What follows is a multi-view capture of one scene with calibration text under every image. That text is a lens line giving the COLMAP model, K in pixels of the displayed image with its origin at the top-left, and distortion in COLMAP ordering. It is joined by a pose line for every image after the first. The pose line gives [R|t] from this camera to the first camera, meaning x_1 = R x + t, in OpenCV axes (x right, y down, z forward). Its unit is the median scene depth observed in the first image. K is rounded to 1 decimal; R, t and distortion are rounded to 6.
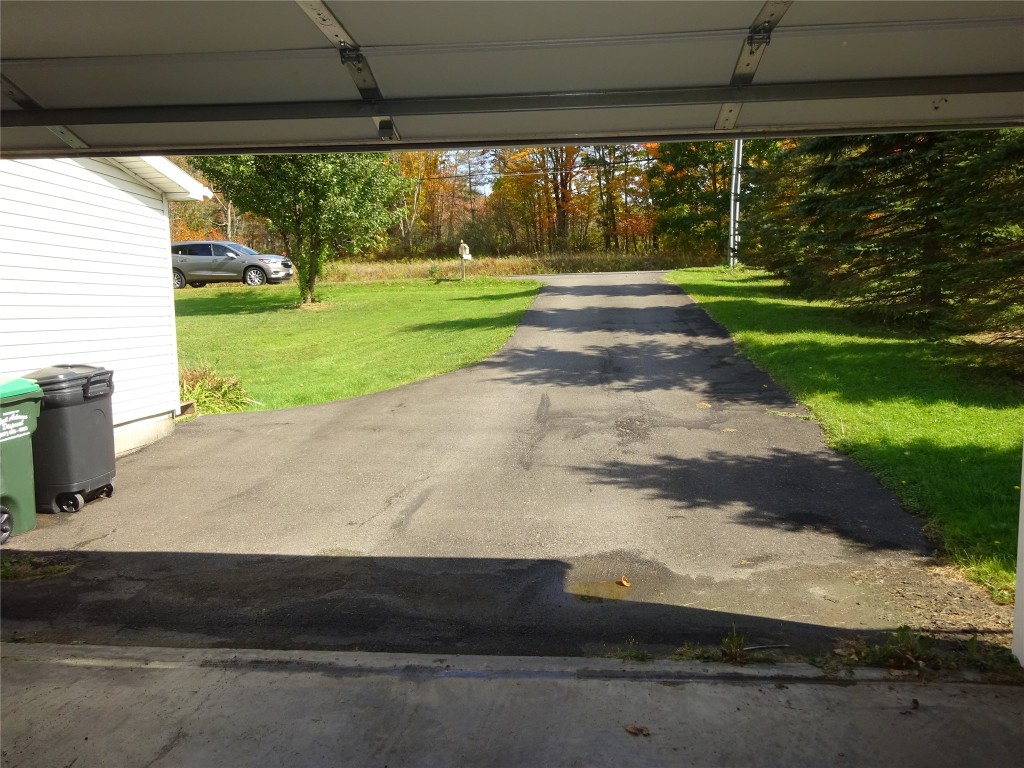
lens RADIAL K [[751.0, 0, 508.5], [0, 751.0, 378.2], [0, 0, 1]] dist [0.008001, -0.013813]
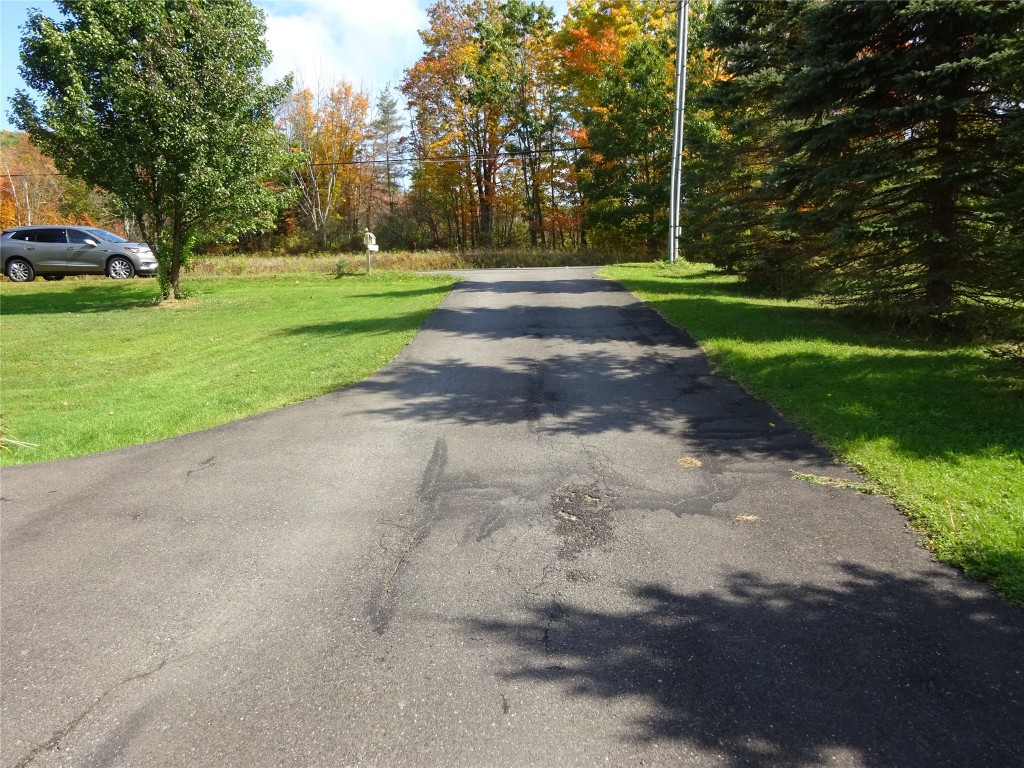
lens RADIAL K [[751.0, 0, 510.7], [0, 751.0, 389.3], [0, 0, 1]] dist [0.008001, -0.013813]
pose [[0.994934, -0.006231, 0.100337, 0.026977], [0.004725, 0.999873, 0.015243, -0.019499], [-0.100419, -0.014691, 0.994837, 0.218751]]
